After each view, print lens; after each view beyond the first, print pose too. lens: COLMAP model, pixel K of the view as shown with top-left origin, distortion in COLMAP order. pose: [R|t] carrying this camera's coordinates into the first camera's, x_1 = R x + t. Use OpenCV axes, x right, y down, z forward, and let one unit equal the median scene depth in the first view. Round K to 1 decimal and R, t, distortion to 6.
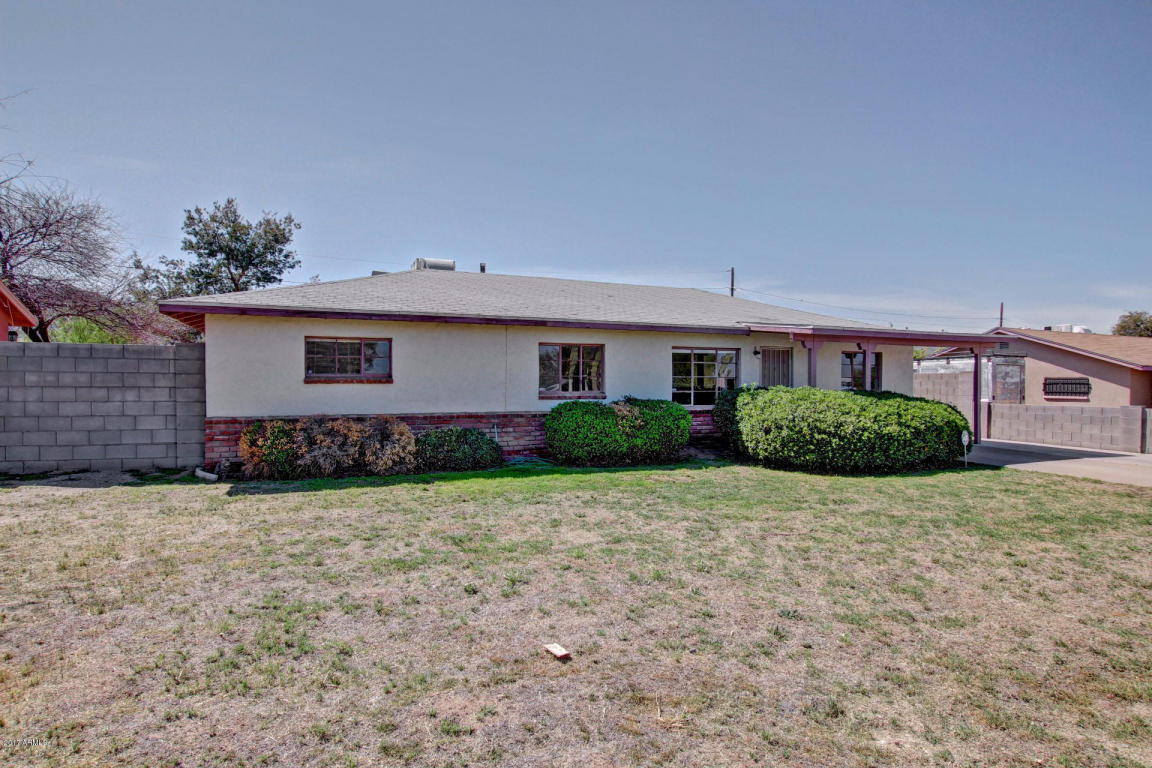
lens RADIAL K [[598.5, 0, 583.2], [0, 598.5, 383.9], [0, 0, 1]] dist [-0.028258, 0.000381]
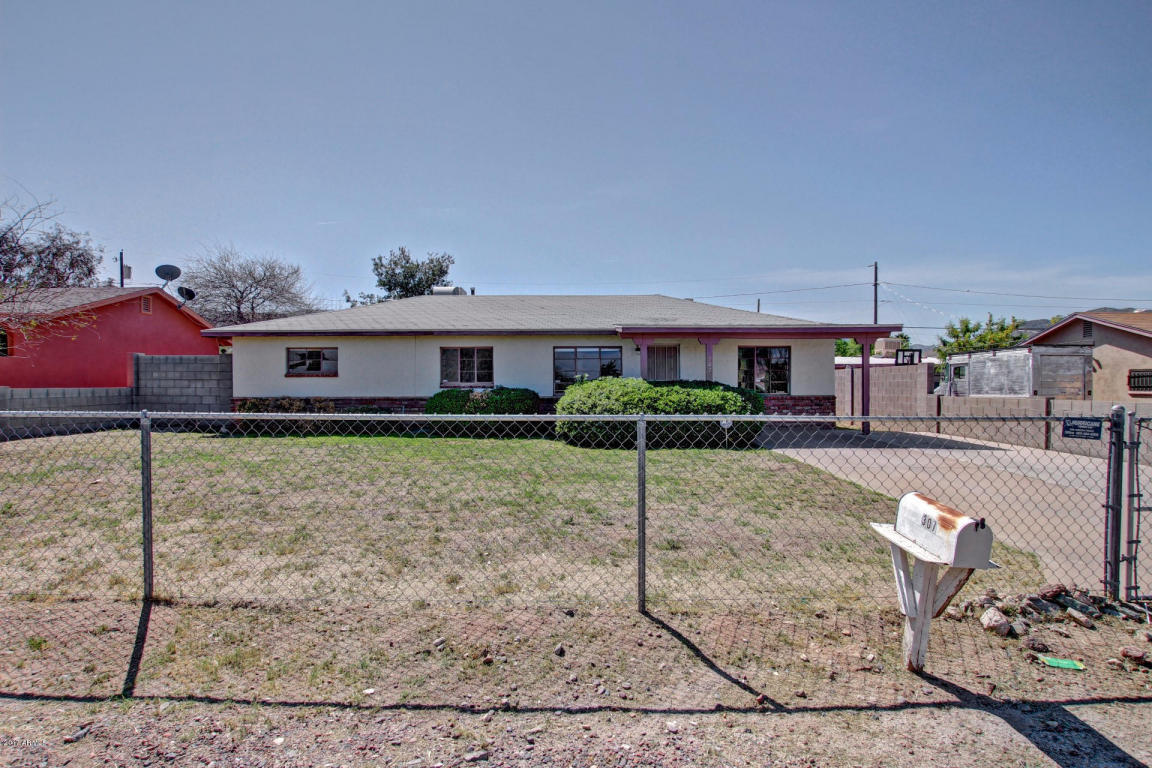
lens RADIAL K [[559.7, 0, 576.0], [0, 559.7, 384.0], [0, 0, 1]] dist [-0.028008, -0.000126]
pose [[0.920262, -0.004154, -0.391281, 0.678408], [0.002750, 0.999988, -0.004149, 0.021331], [0.391293, 0.002742, 0.920262, -0.057585]]
